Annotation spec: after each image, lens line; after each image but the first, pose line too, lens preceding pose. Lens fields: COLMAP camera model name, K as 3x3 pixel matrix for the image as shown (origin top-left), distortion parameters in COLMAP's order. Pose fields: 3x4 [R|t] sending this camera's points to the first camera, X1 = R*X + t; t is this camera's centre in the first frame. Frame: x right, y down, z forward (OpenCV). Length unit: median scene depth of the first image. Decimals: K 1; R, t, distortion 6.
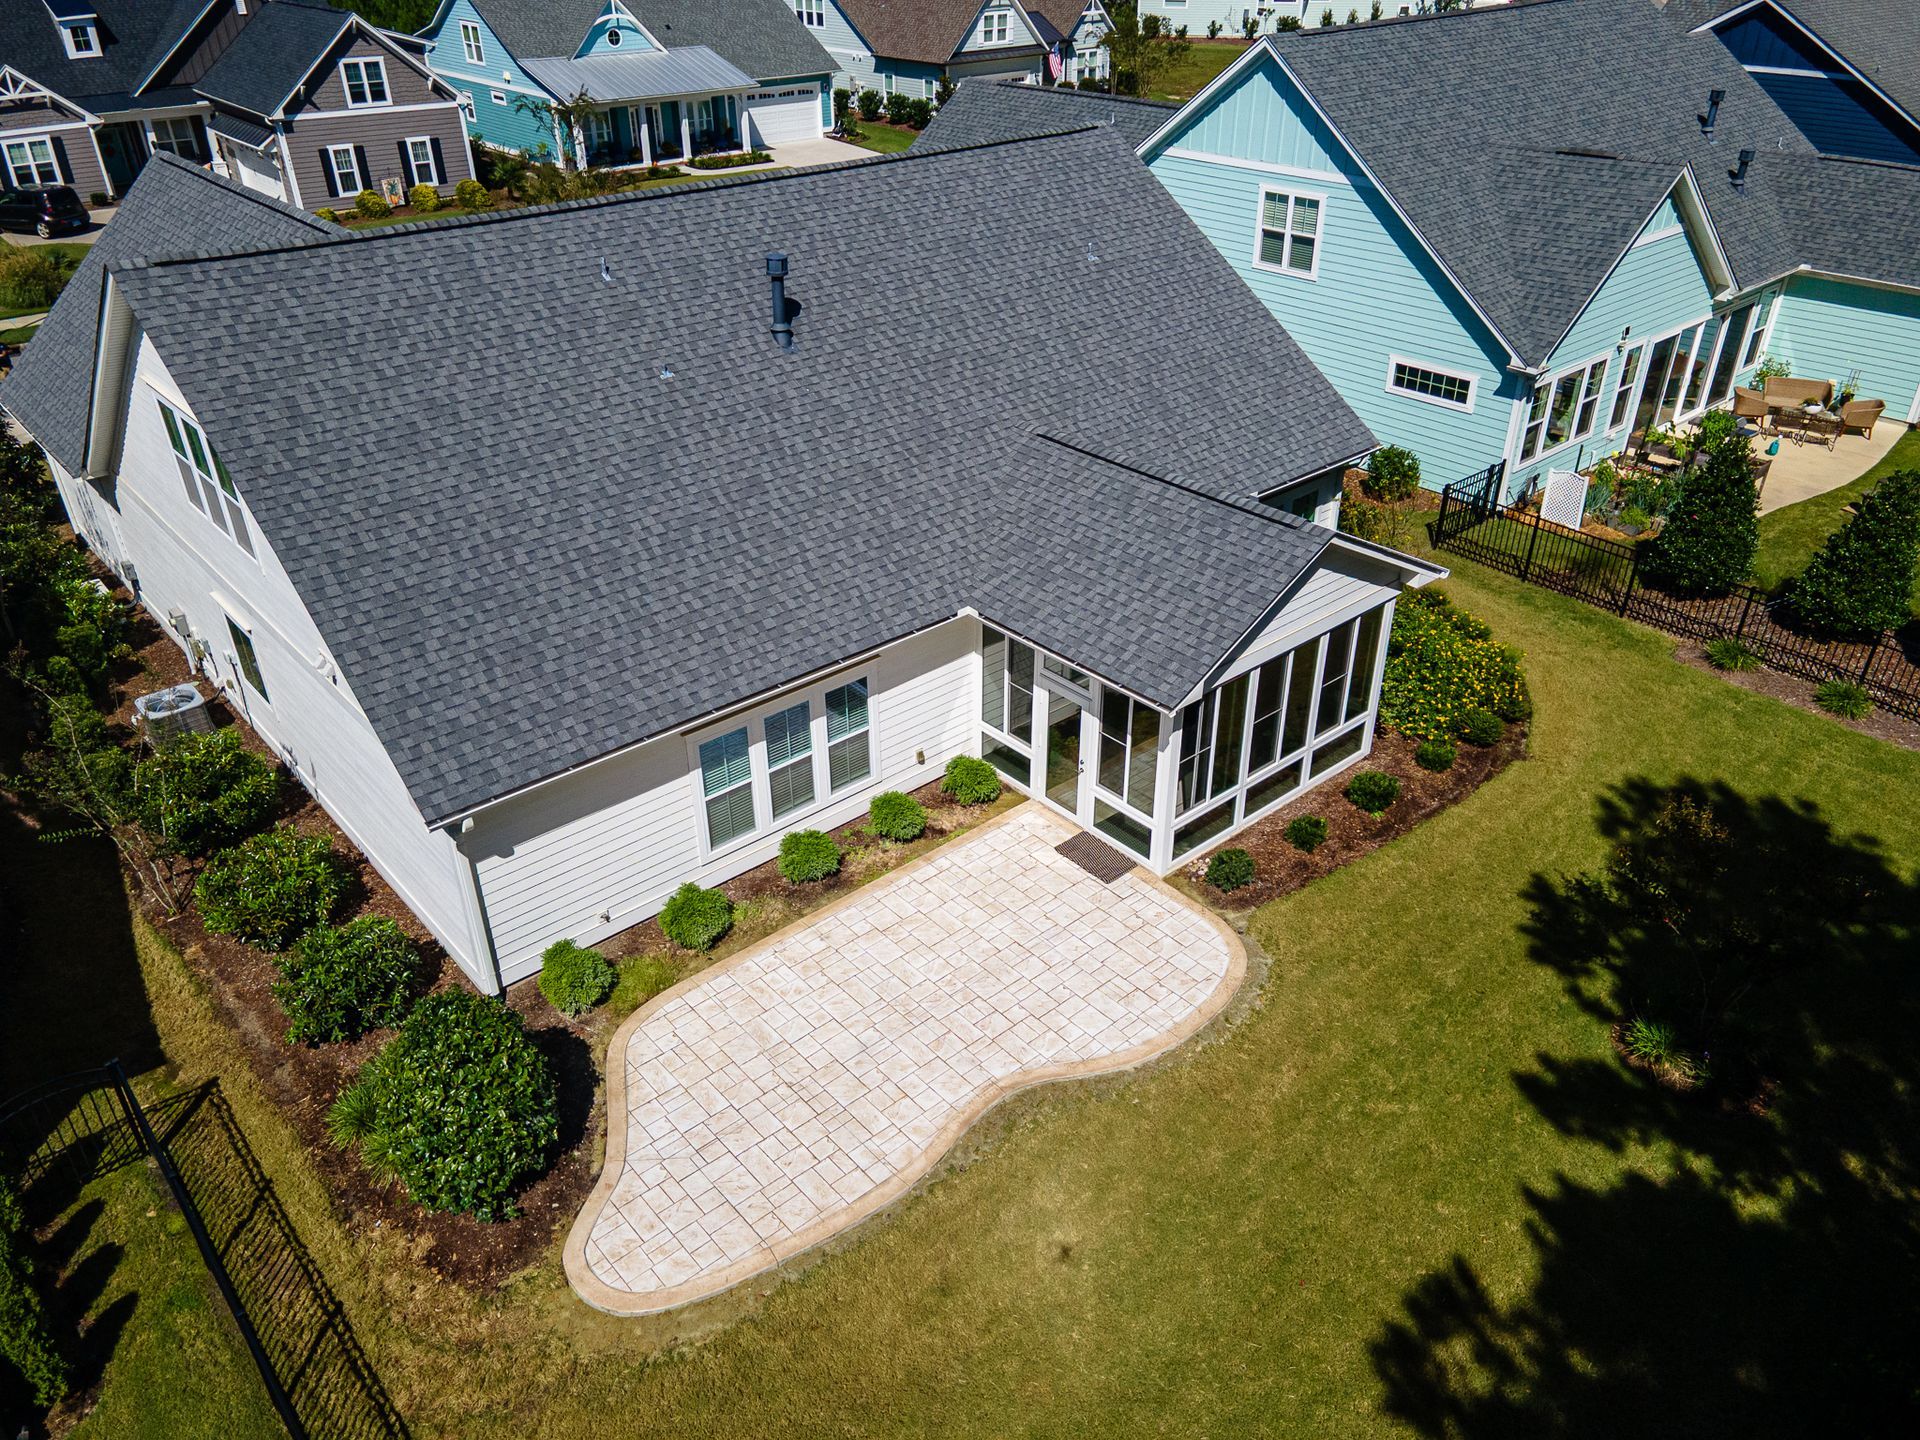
lens RADIAL K [[1402.7, 0, 950.4], [0, 1402.7, 717.2], [0, 0, 1]] dist [0.026507, 0.033335]
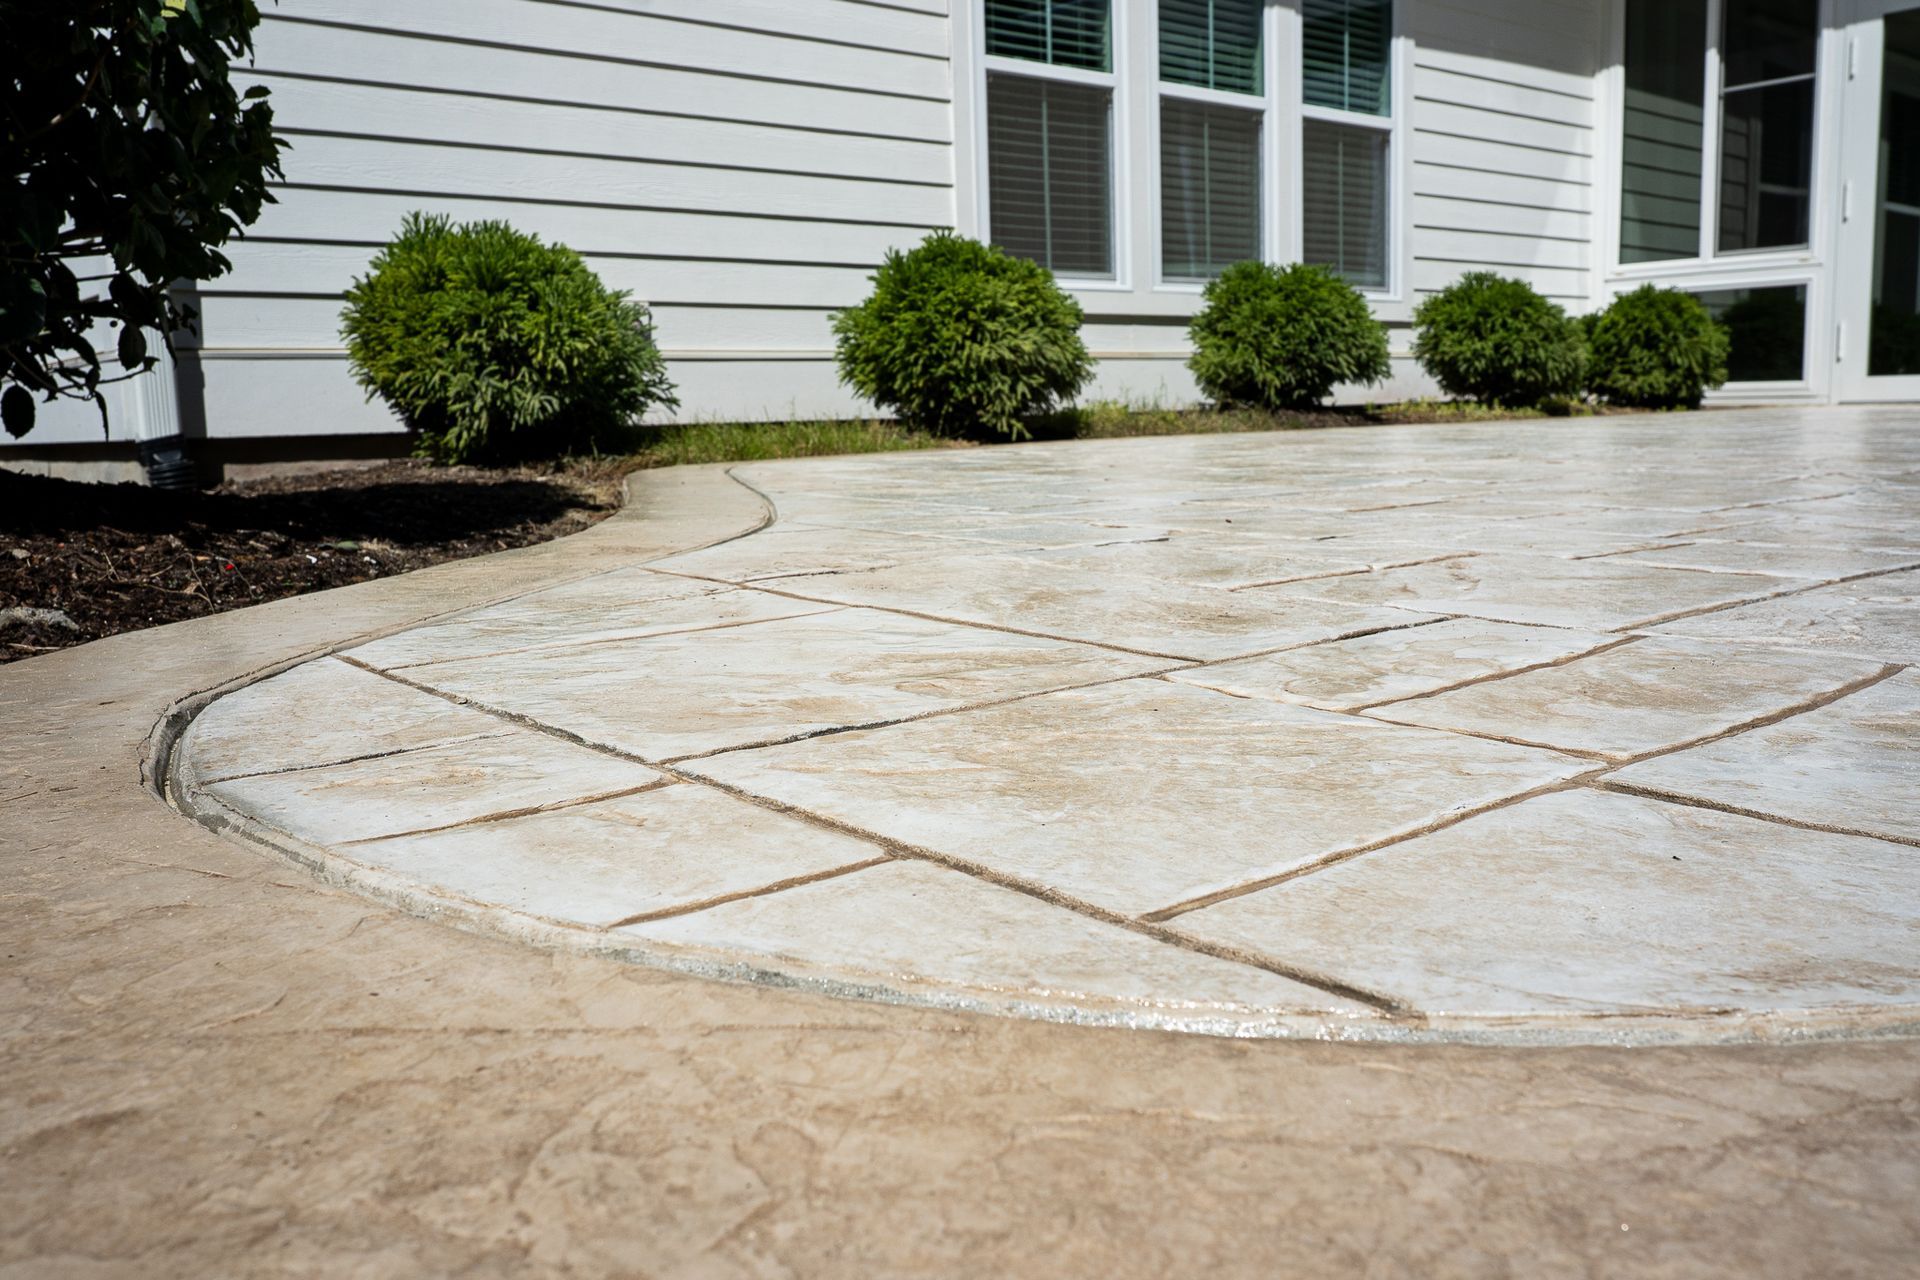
lens RADIAL K [[1609.4, 0, 942.7], [0, 1609.4, 648.0], [0, 0, 1]] dist [-0.057000, 0.034944]
pose [[0.999397, -0.014834, -0.031391, -0.175666], [0.001766, 0.924680, -0.380742, 0.309009], [0.034674, 0.380457, 0.924148, 0.729947]]
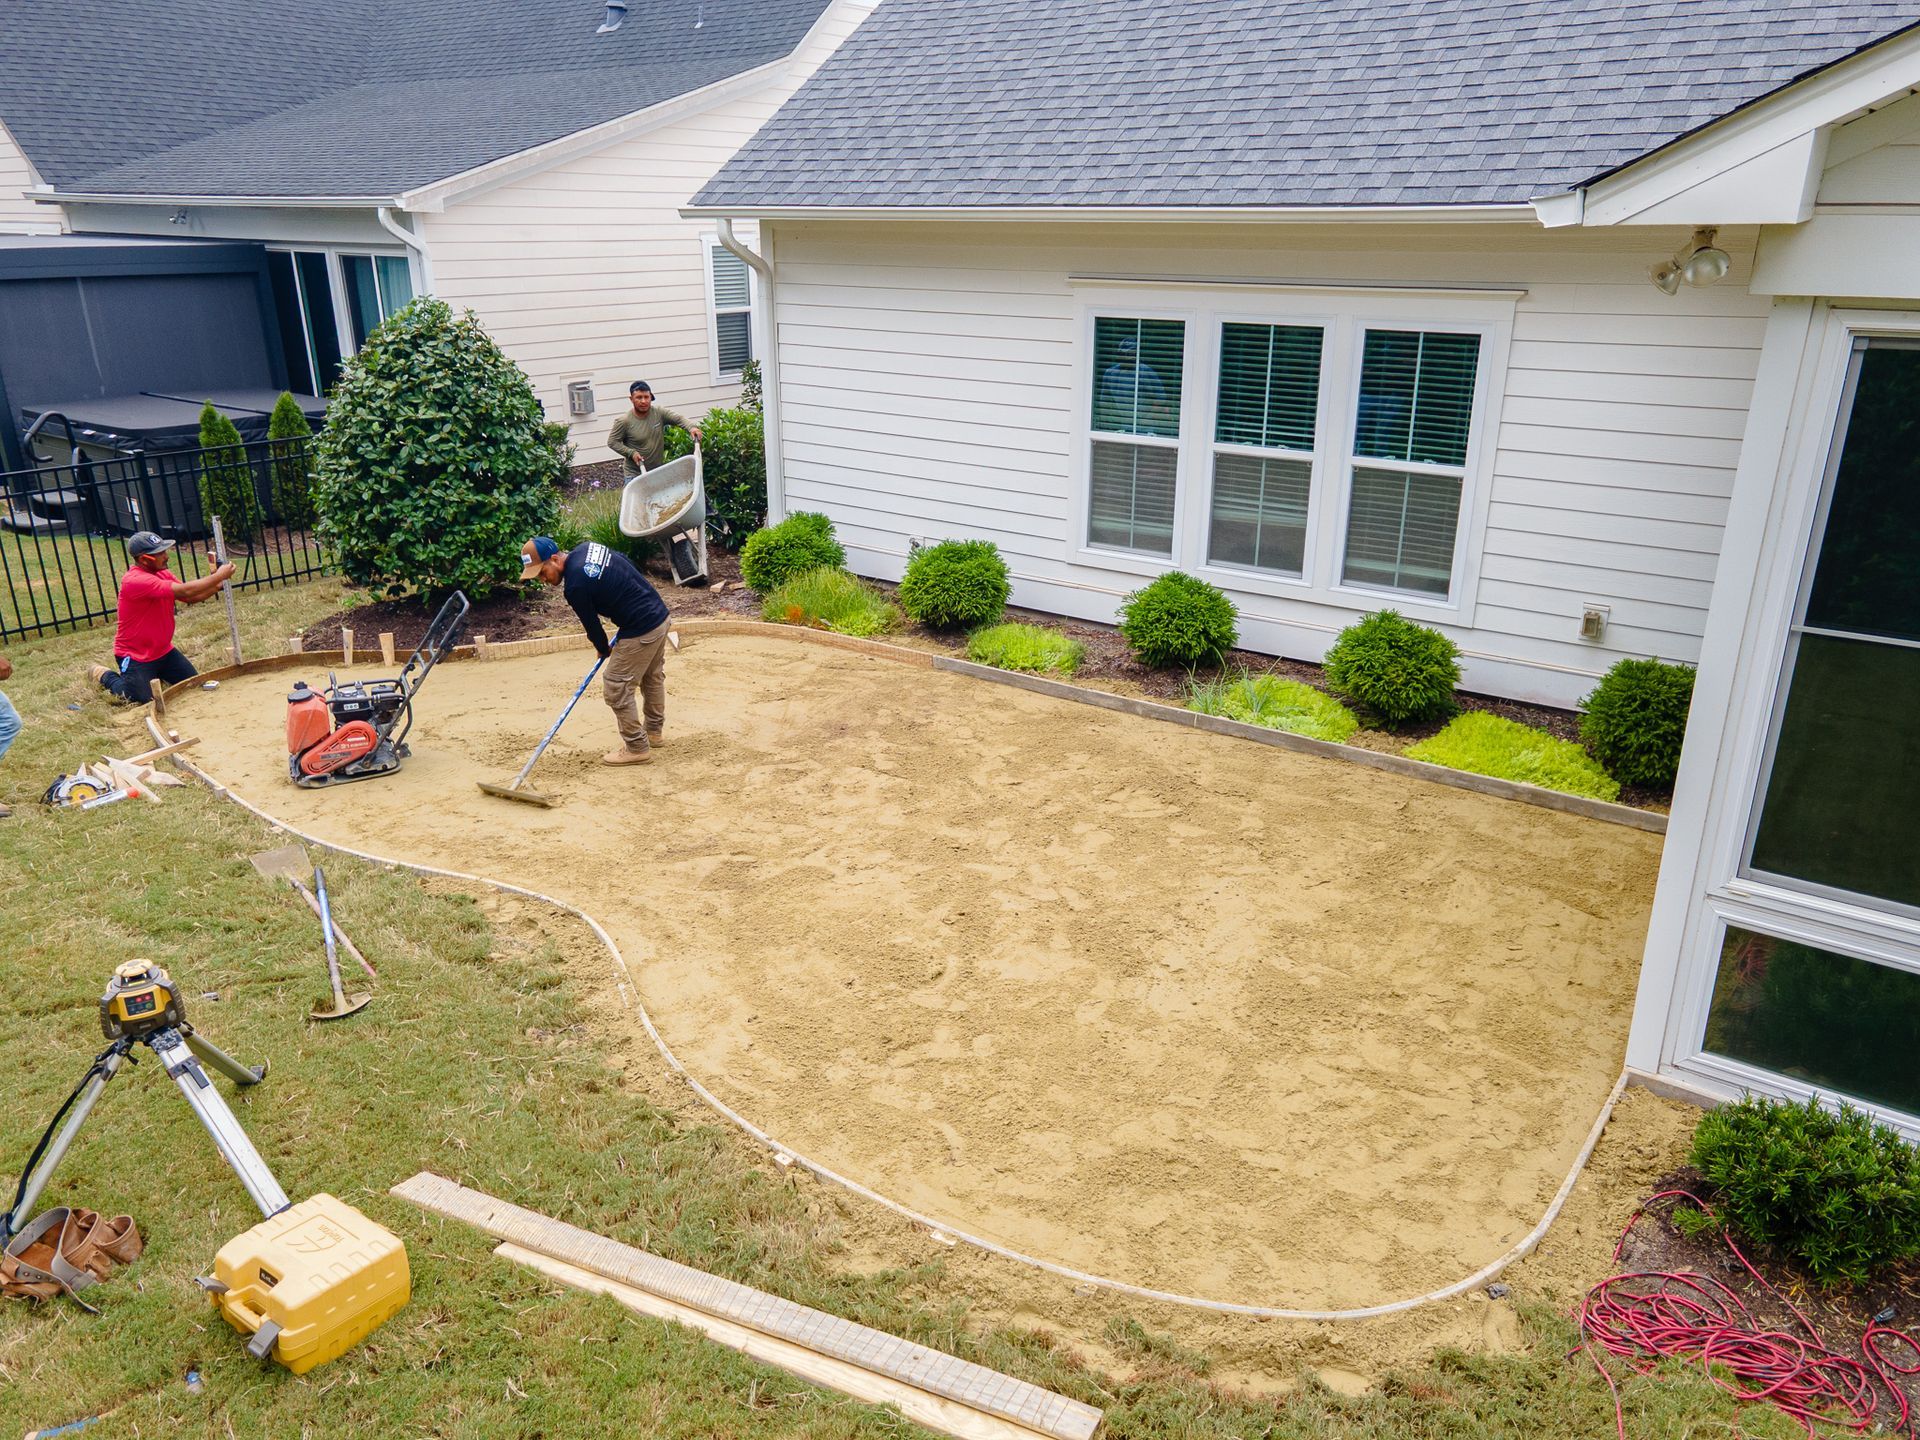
lens RADIAL K [[1402.7, 0, 953.3], [0, 1402.7, 716.3], [0, 0, 1]] dist [0.026507, 0.033335]
pose [[0.215469, 0.337832, -0.916211, 0.370175], [-0.503520, 0.842339, 0.192179, 0.073508], [0.836684, 0.419922, 0.351603, 0.805028]]
